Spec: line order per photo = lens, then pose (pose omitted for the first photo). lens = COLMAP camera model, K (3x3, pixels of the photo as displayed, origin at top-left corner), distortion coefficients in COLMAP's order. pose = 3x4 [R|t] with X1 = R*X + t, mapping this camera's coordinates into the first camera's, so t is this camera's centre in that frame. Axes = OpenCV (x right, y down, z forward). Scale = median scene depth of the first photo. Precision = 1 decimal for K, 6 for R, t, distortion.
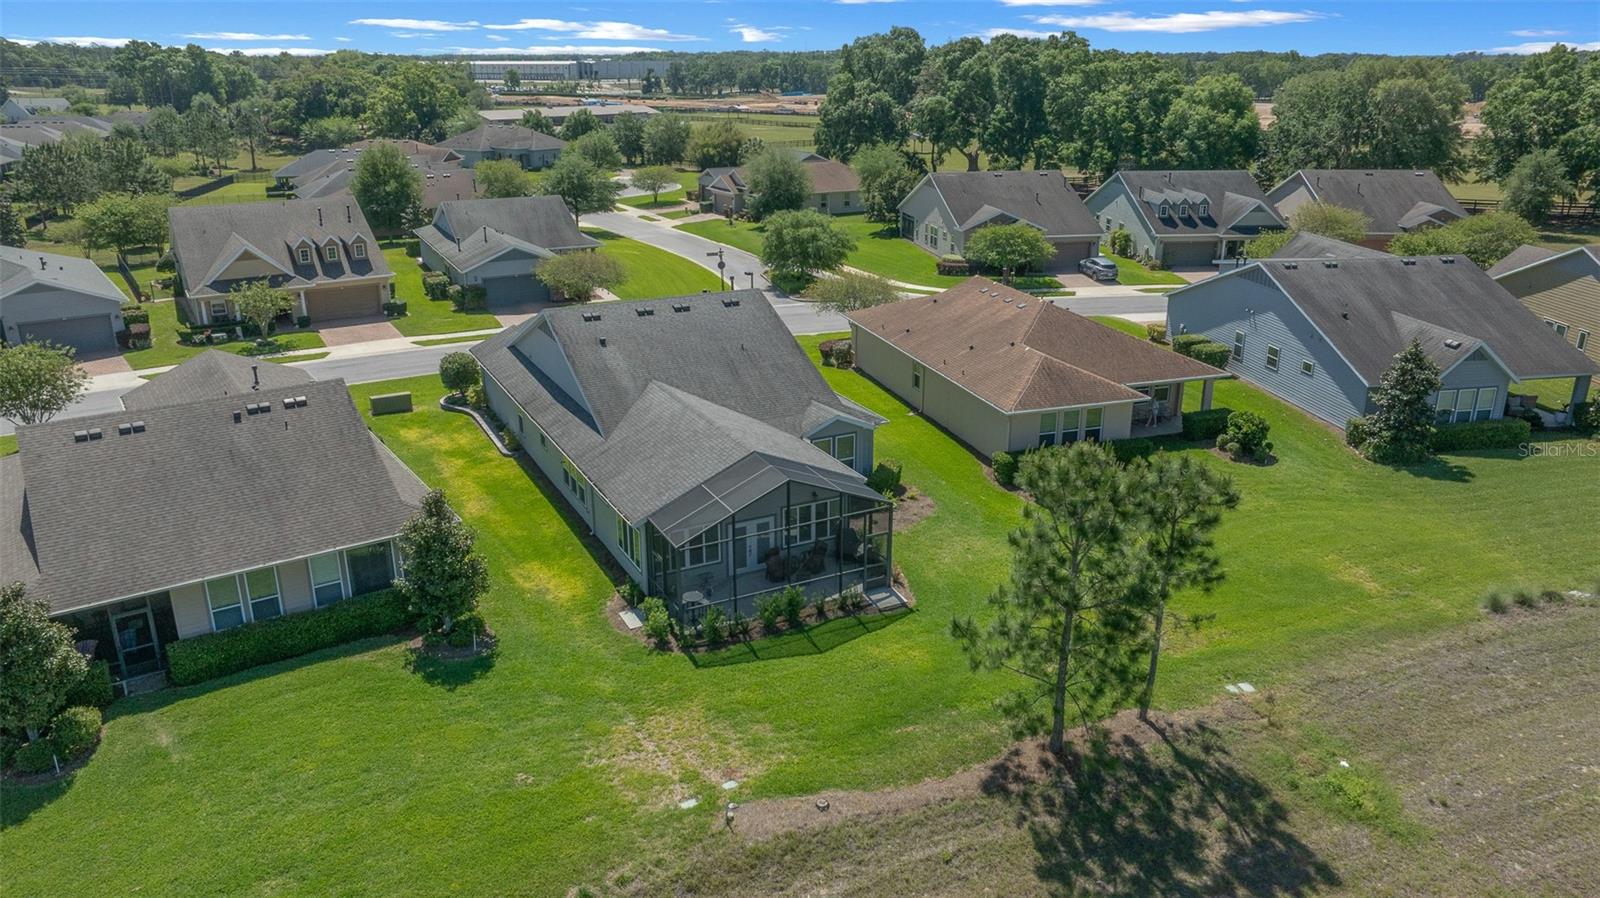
lens RADIAL K [[1114.1, 0, 802.3], [0, 1114.1, 452.0], [0, 0, 1]] dist [-0.017590, 0.007831]
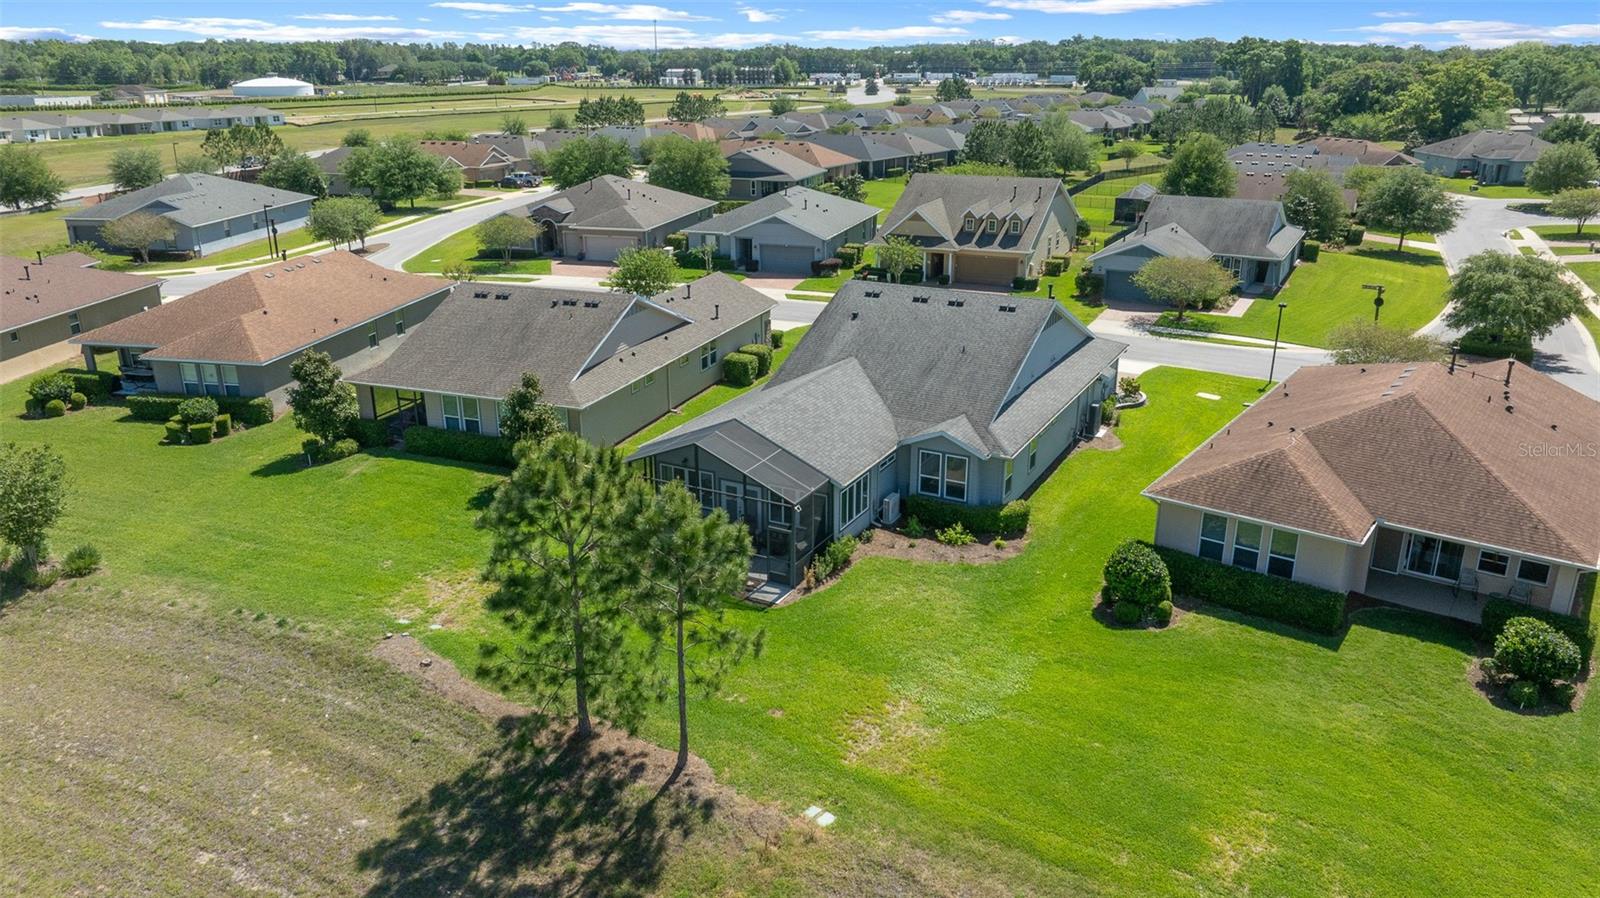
lens RADIAL K [[1114.1, 0, 803.1], [0, 1114.1, 446.3], [0, 0, 1]] dist [-0.017590, 0.007831]
pose [[0.570513, 0.272455, -0.774779, 1.038812], [-0.272547, 0.952718, 0.134336, -0.170681], [0.774747, 0.134523, 0.617795, 0.483962]]
